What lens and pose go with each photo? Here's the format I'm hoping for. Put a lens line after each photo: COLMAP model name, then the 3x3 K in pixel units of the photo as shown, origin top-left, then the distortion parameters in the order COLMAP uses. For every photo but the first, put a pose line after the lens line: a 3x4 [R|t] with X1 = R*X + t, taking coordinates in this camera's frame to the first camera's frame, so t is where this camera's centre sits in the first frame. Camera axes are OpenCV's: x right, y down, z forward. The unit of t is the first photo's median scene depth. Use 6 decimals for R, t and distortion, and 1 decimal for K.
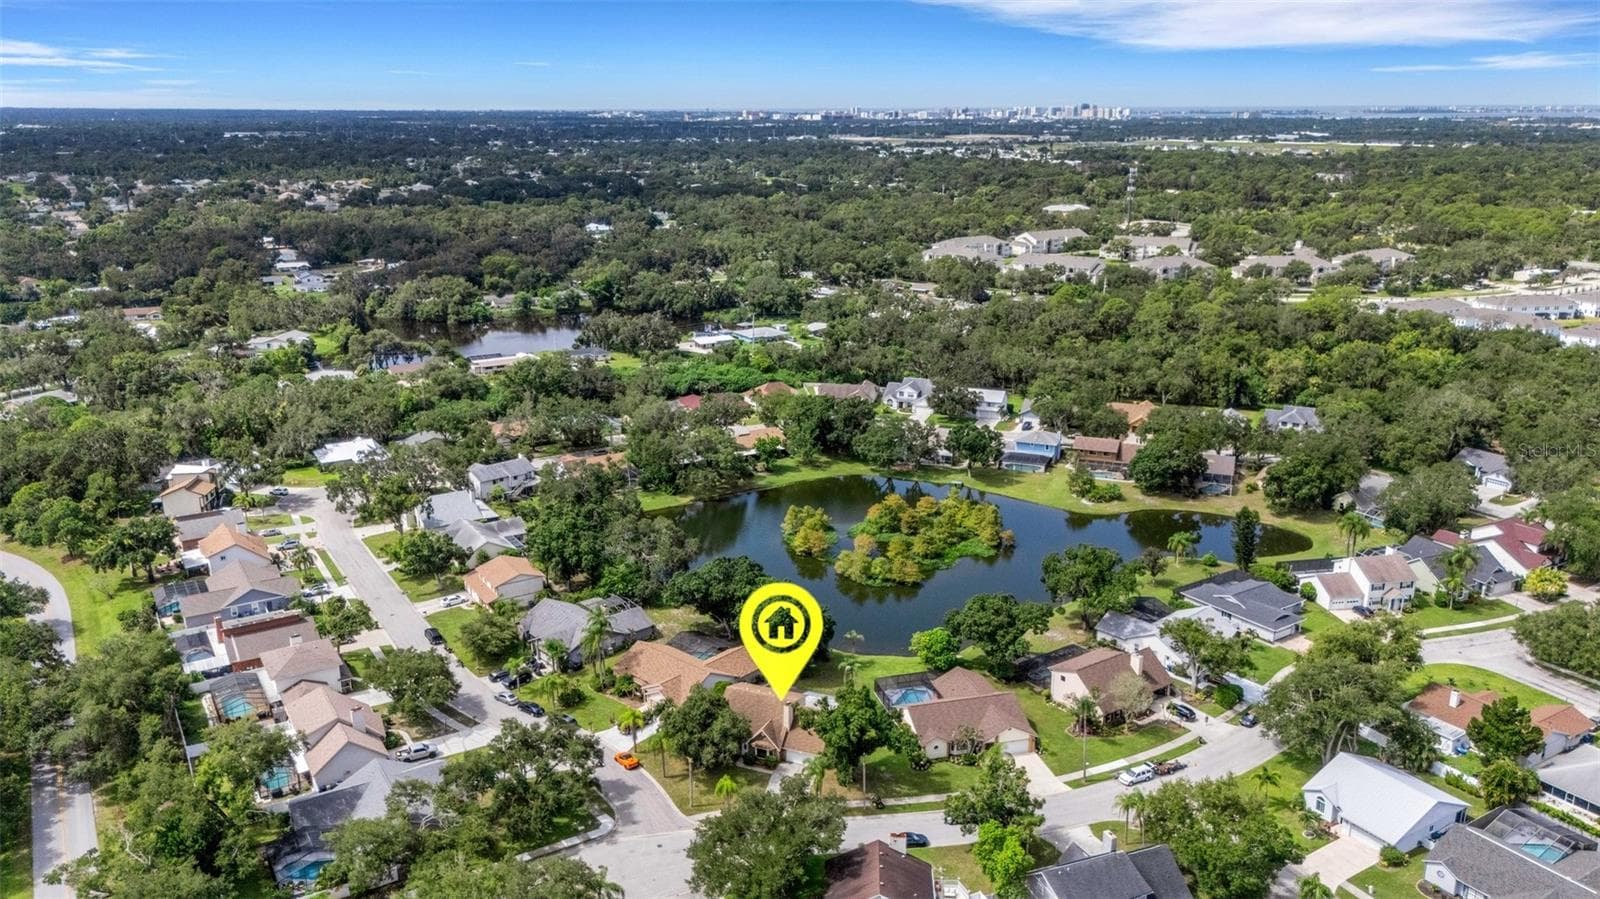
lens RADIAL K [[1195.4, 0, 800.0], [0, 1195.4, 449.5], [0, 0, 1]] dist [0.061580, -0.001289]
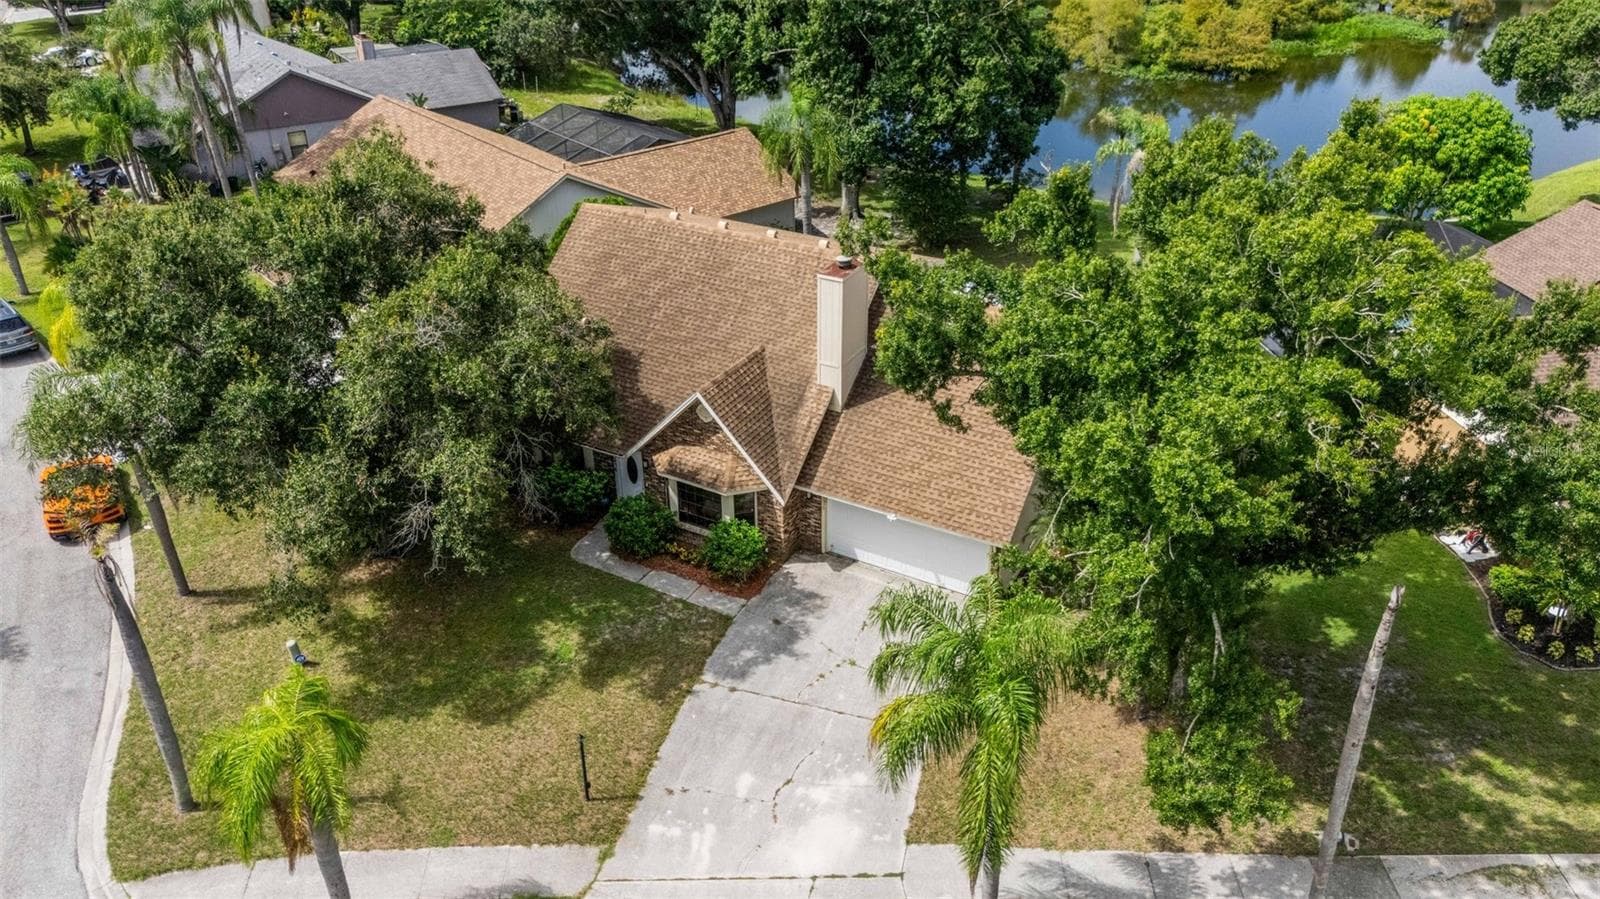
lens RADIAL K [[1195.4, 0, 800.0], [0, 1195.4, 449.5], [0, 0, 1]] dist [0.061580, -0.001289]
pose [[0.991170, 0.060964, -0.117751, 0.007573], [-0.032175, 0.972076, 0.232450, 0.196228], [0.128634, -0.226609, 0.965454, 0.809415]]
